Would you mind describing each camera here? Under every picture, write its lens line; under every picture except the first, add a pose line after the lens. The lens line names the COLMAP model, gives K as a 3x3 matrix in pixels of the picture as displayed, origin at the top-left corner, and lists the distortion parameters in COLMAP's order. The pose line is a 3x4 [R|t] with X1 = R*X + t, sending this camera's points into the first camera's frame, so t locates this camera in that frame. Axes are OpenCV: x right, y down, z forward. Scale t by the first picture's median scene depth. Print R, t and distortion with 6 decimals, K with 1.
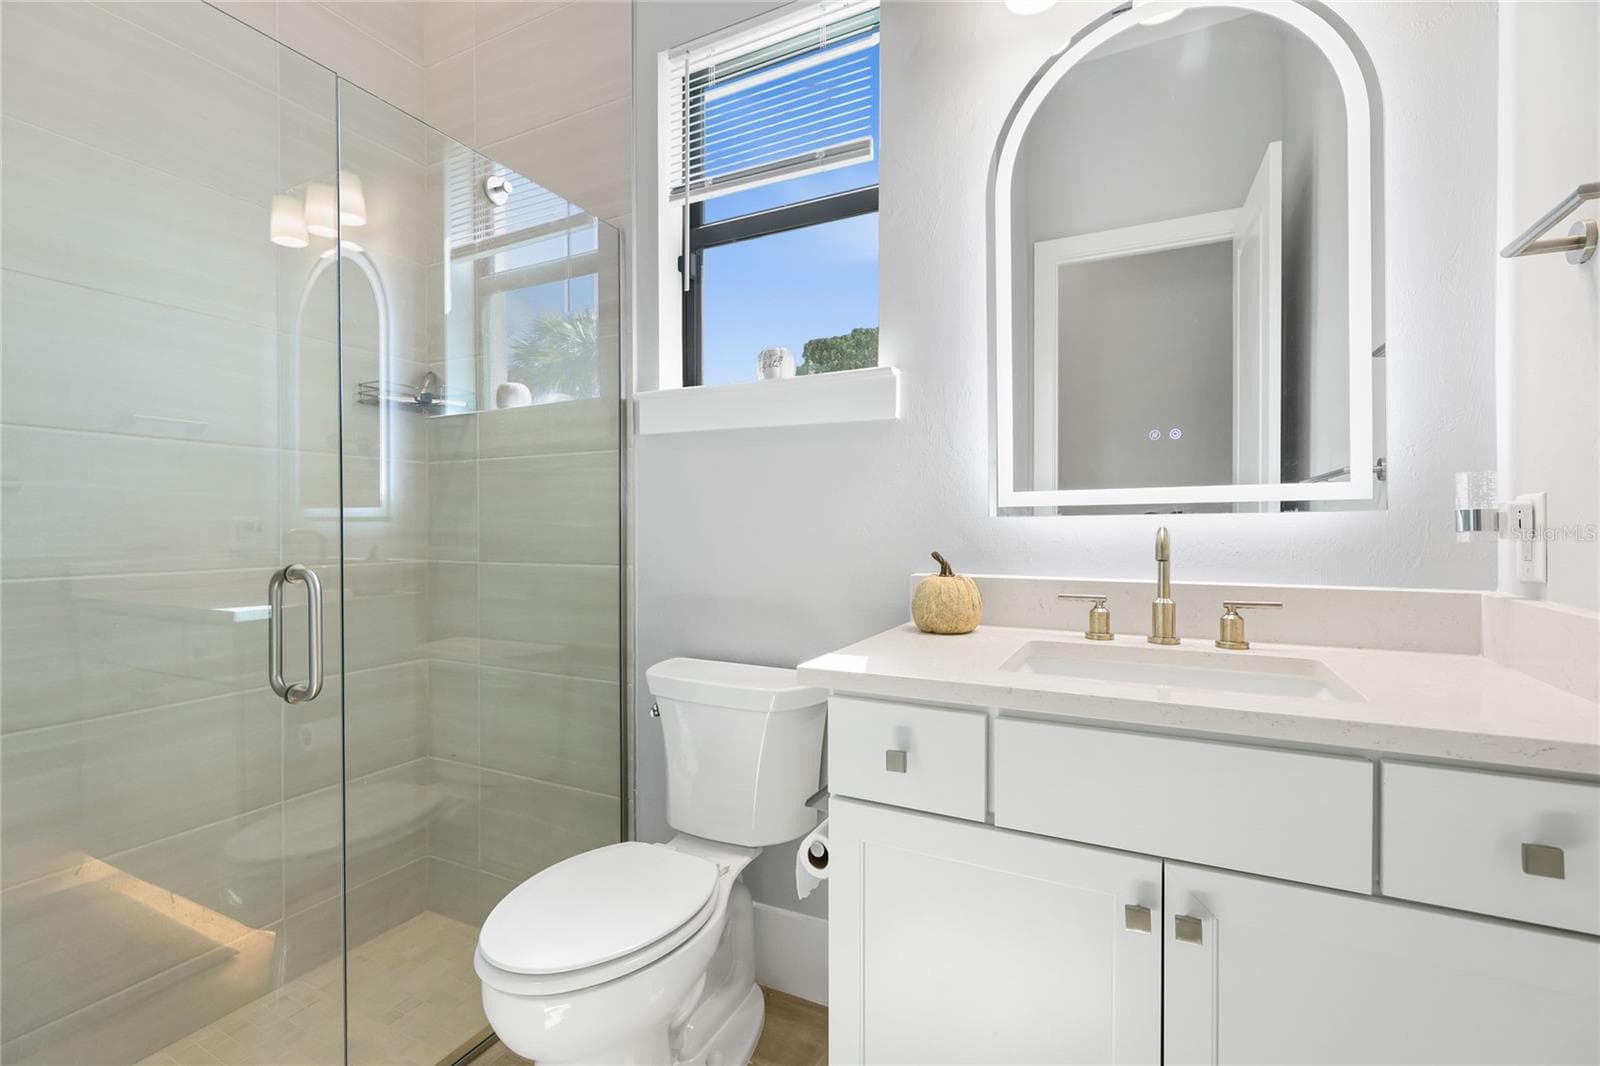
lens RADIAL K [[728.3, 0, 800.0], [0, 728.3, 533.0], [0, 0, 1]] dist [-0.000439, -0.000047]
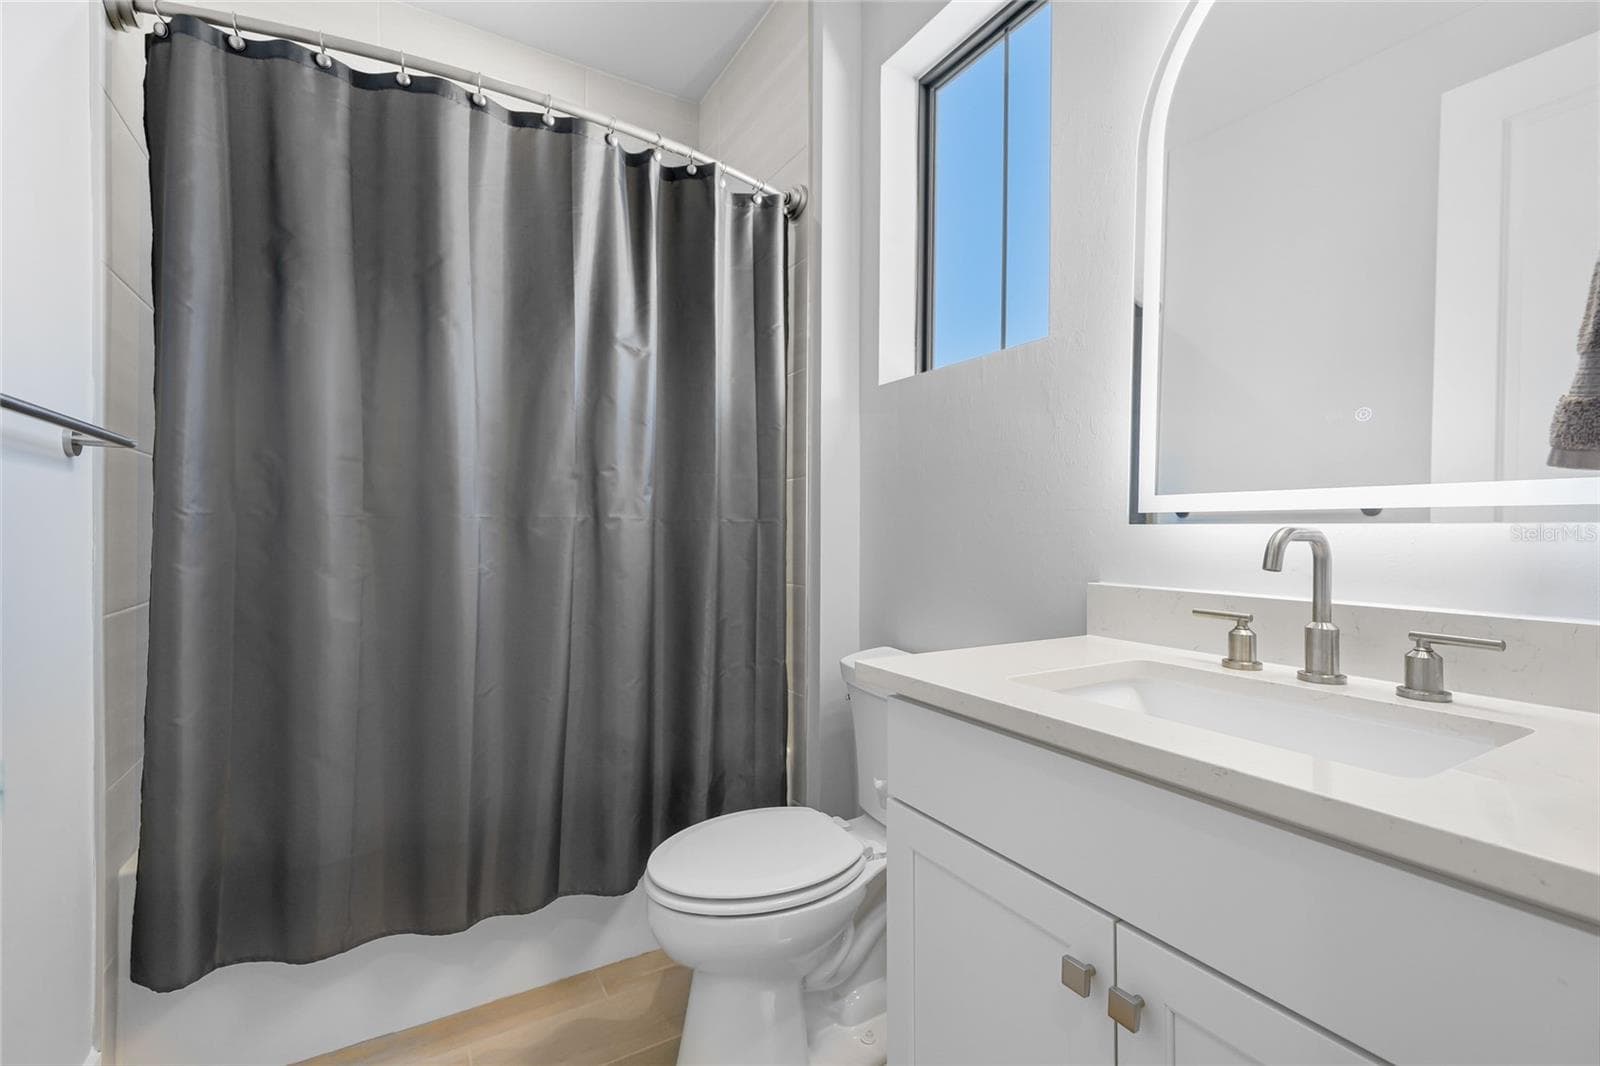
lens RADIAL K [[728.3, 0, 800.0], [0, 728.3, 533.0], [0, 0, 1]] dist [-0.000439, -0.000047]
pose [[0.858384, 0.013598, -0.512827, 0.419623], [-0.014219, 0.999895, 0.002714, 0.001832], [0.512810, 0.004962, 0.858488, 0.064222]]
